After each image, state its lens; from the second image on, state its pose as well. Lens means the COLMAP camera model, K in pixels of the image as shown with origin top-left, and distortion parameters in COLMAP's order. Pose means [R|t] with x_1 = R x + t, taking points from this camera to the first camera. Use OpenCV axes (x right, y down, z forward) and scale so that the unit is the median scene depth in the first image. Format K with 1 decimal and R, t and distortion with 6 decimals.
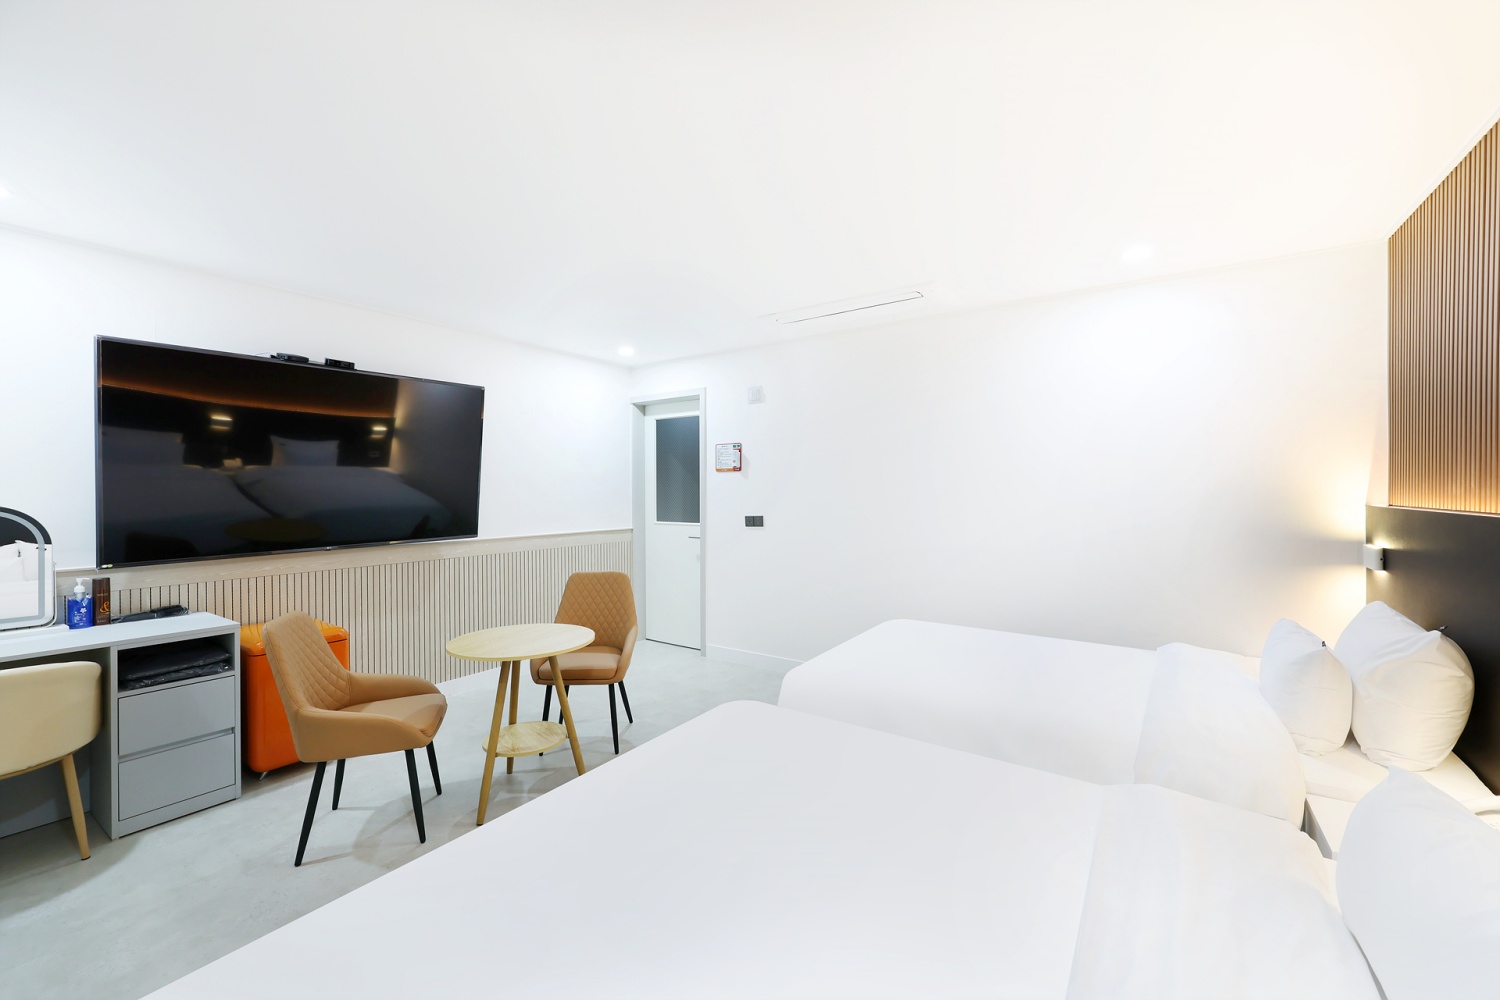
lens RADIAL K [[606.6, 0, 750.0], [0, 606.6, 500.0], [0, 0, 1]] dist [-0.001706, -0.000288]
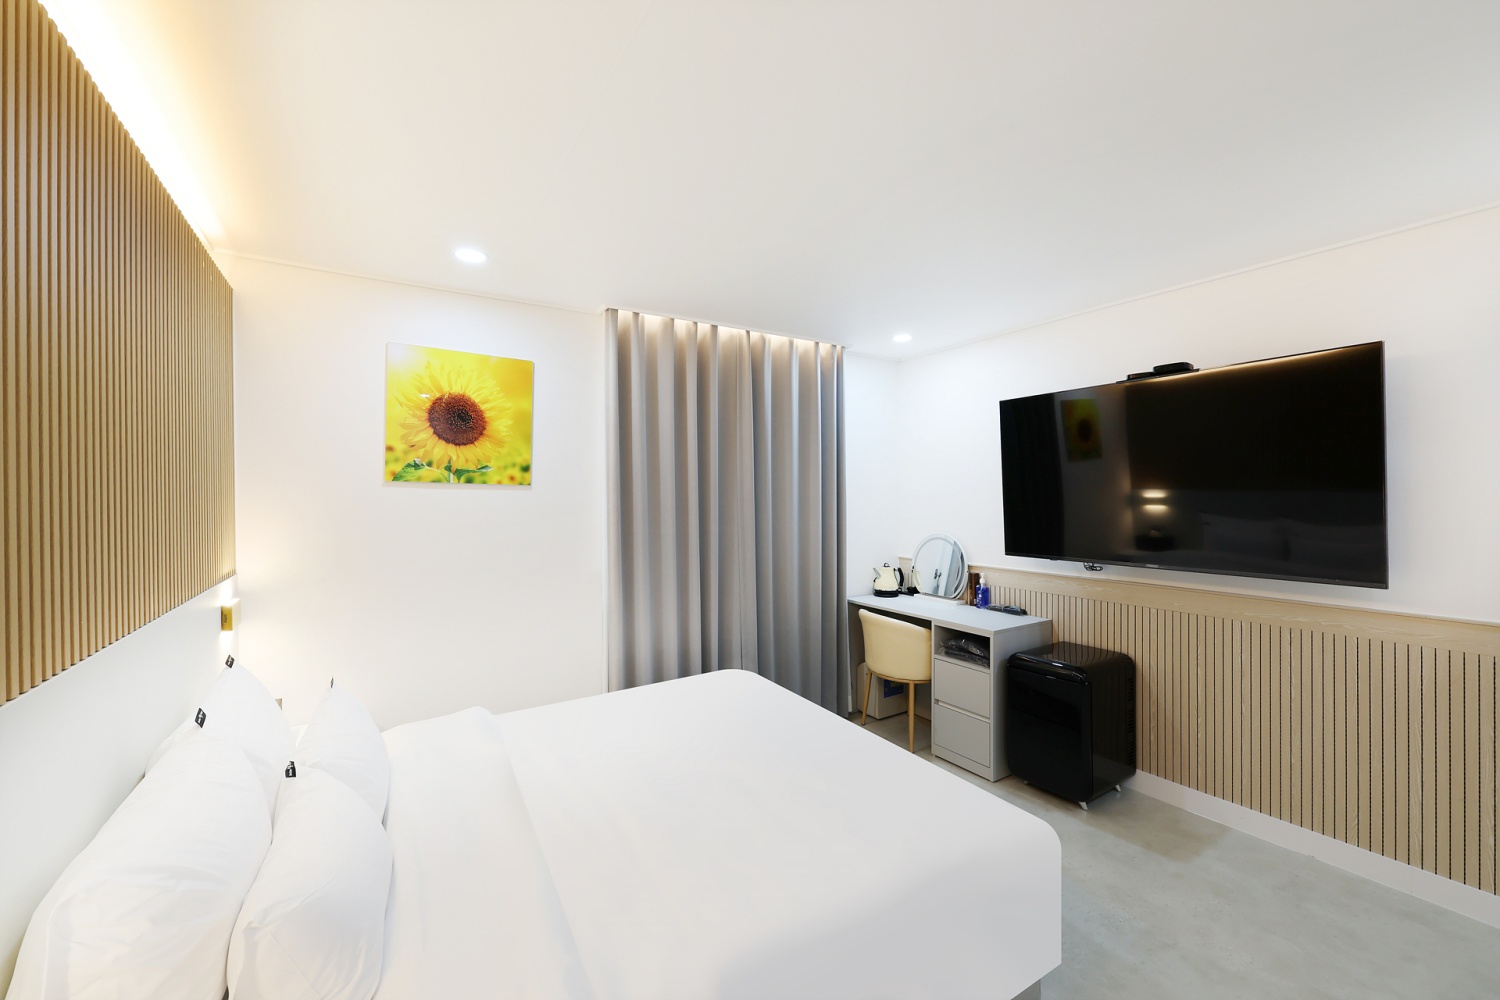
lens RADIAL K [[606.6, 0, 750.0], [0, 606.6, 500.0], [0, 0, 1]] dist [-0.001706, -0.000288]
pose [[-0.369664, 0.006019, -0.929146, 0.446090], [-0.017792, 0.999750, 0.013555, -0.059838], [0.928995, 0.021543, -0.369465, 1.077520]]
